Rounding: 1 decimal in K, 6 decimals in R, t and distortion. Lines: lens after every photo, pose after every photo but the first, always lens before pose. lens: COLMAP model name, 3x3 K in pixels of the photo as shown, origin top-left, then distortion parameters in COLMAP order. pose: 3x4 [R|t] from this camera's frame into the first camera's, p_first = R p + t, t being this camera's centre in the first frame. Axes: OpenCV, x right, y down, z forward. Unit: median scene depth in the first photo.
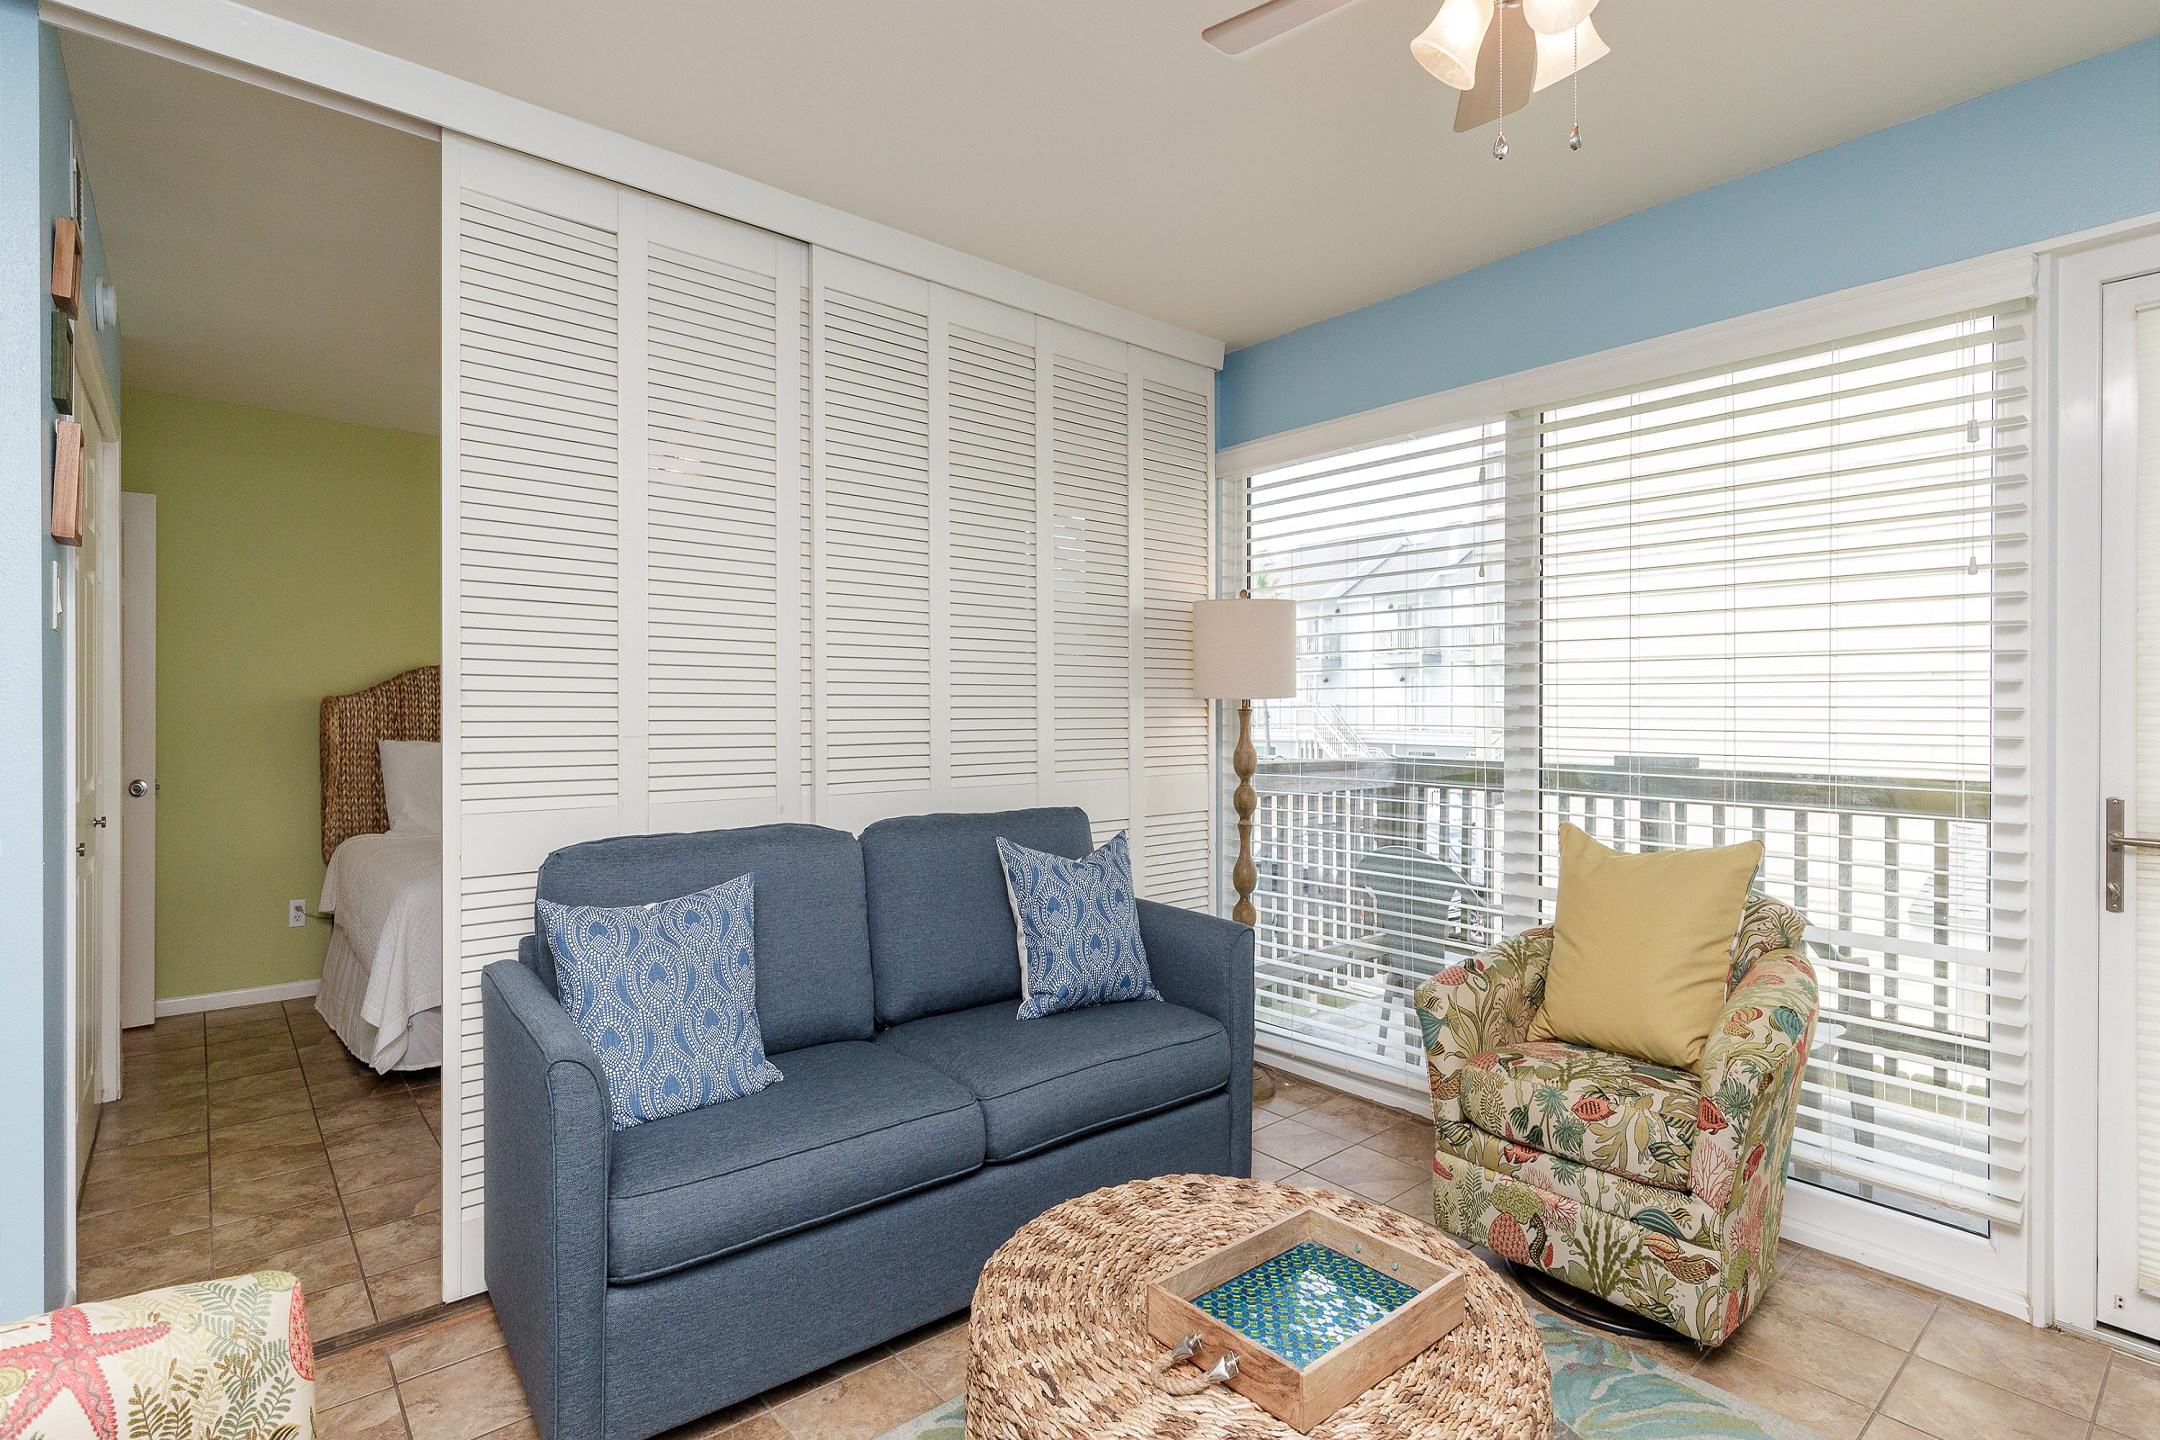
lens RADIAL K [[1026.1, 0, 1080.0], [0, 1026.1, 720.0], [0, 0, 1]] dist [0.003507, 0.000415]
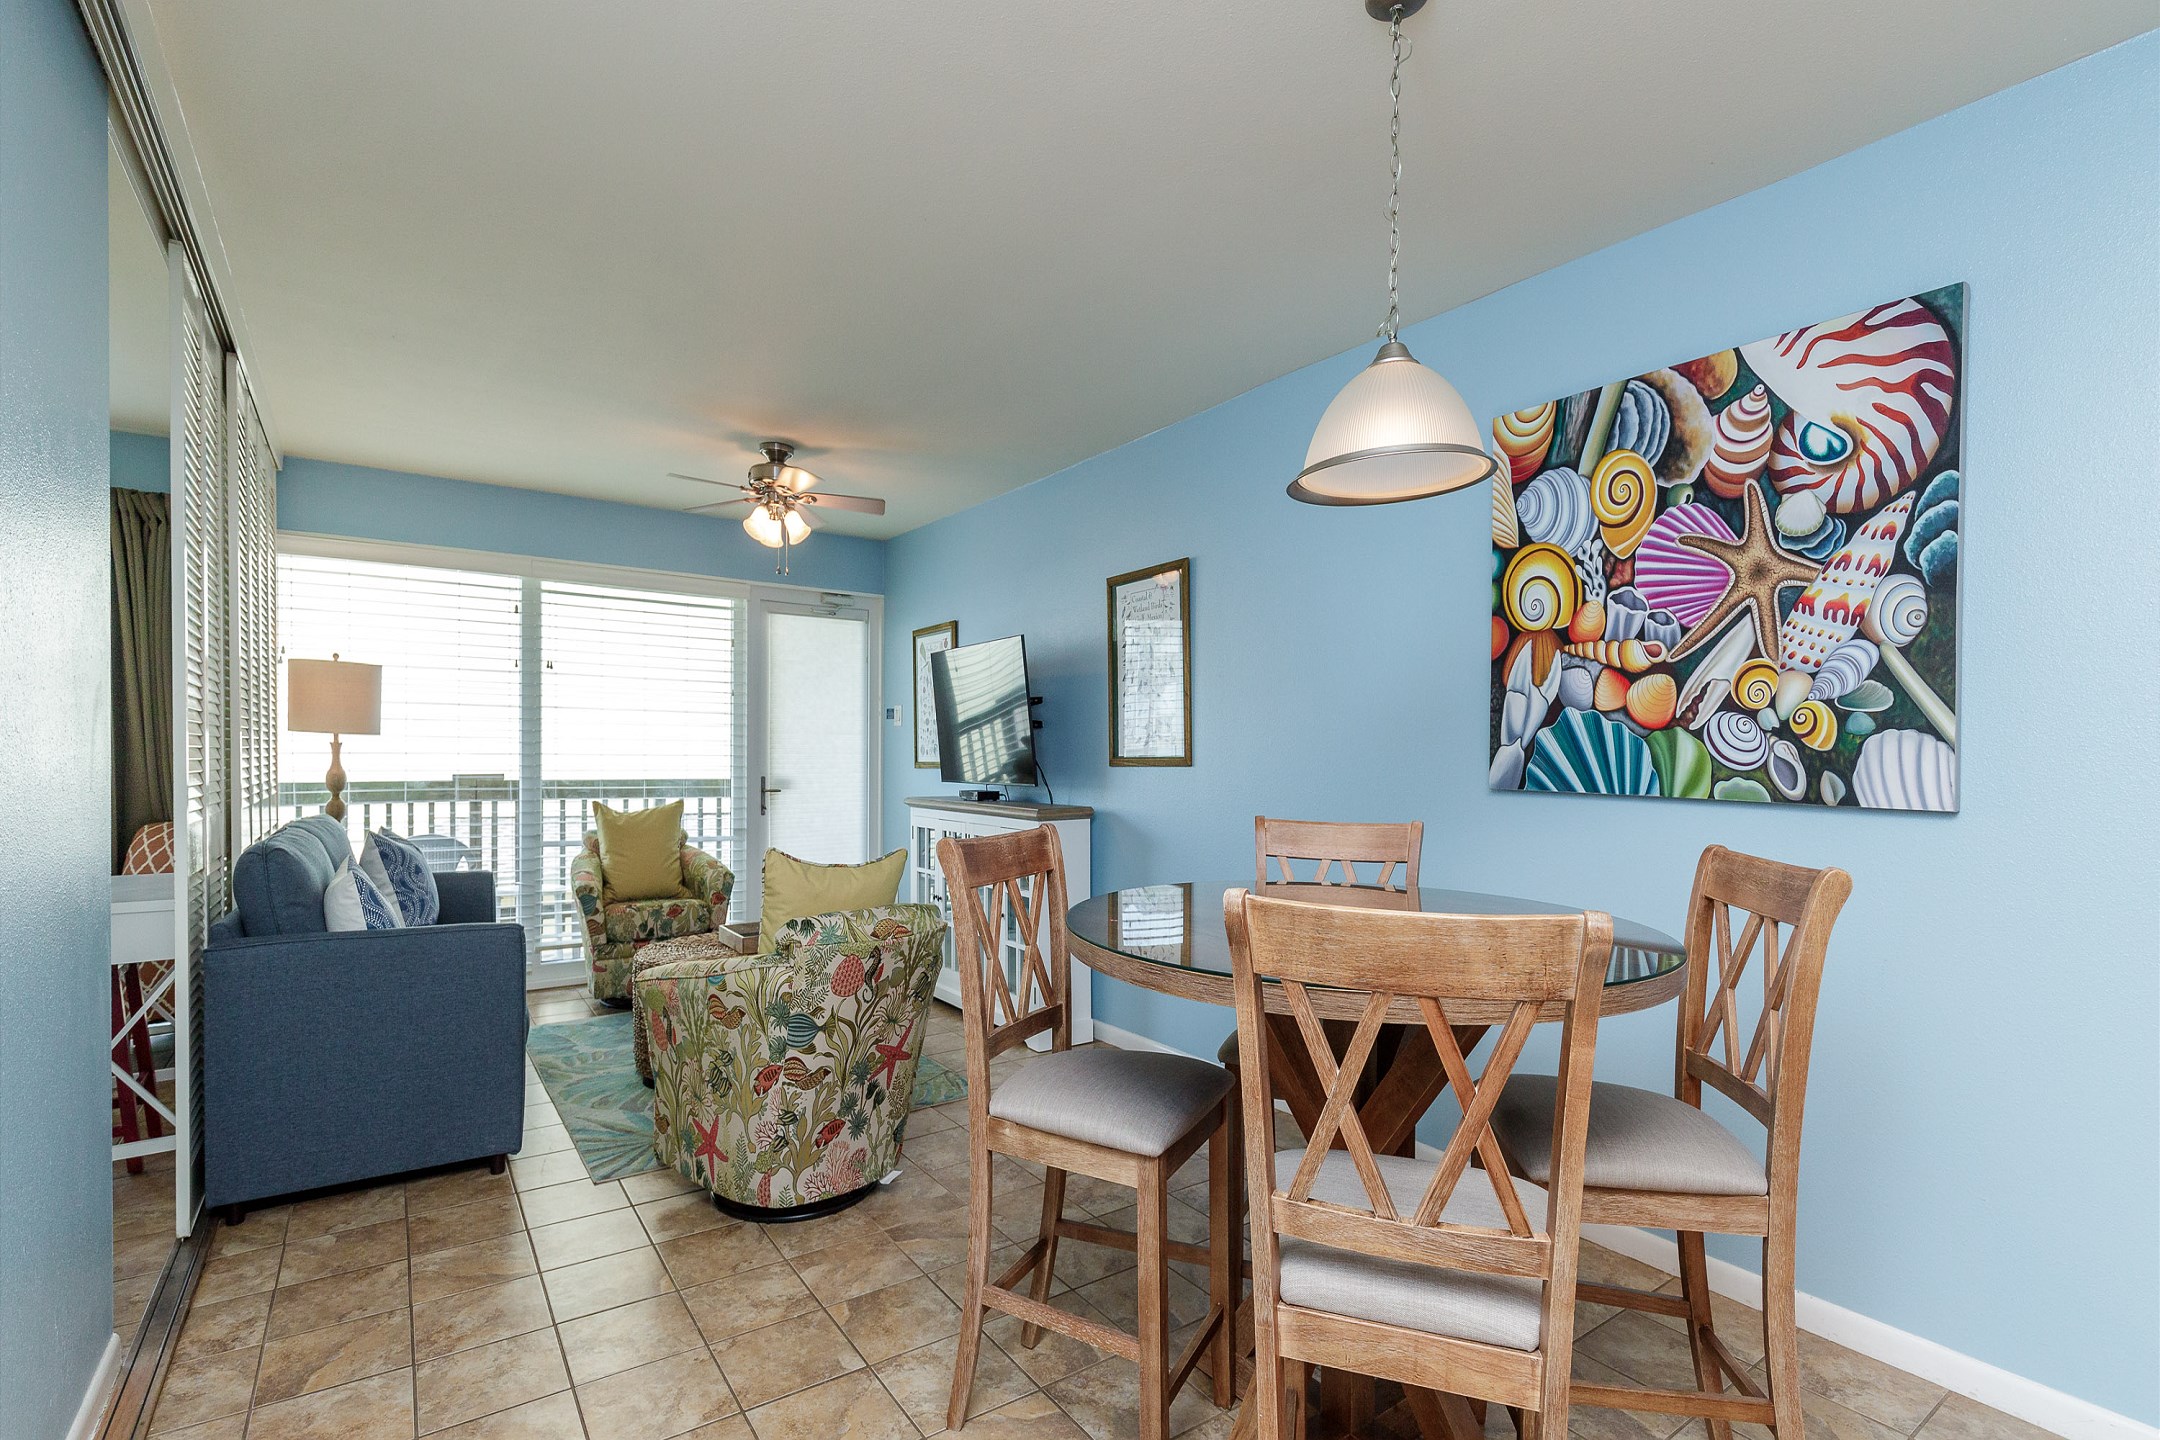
lens RADIAL K [[1033.6, 0, 1080.5], [0, 1033.6, 757.3], [0, 0, 1]] dist [0.002374, 0.000231]
pose [[0.107372, -0.012878, 0.994136, -1.588494], [0.003412, 0.999915, 0.012585, -0.005872], [-0.994213, 0.002041, 0.107407, -0.172560]]
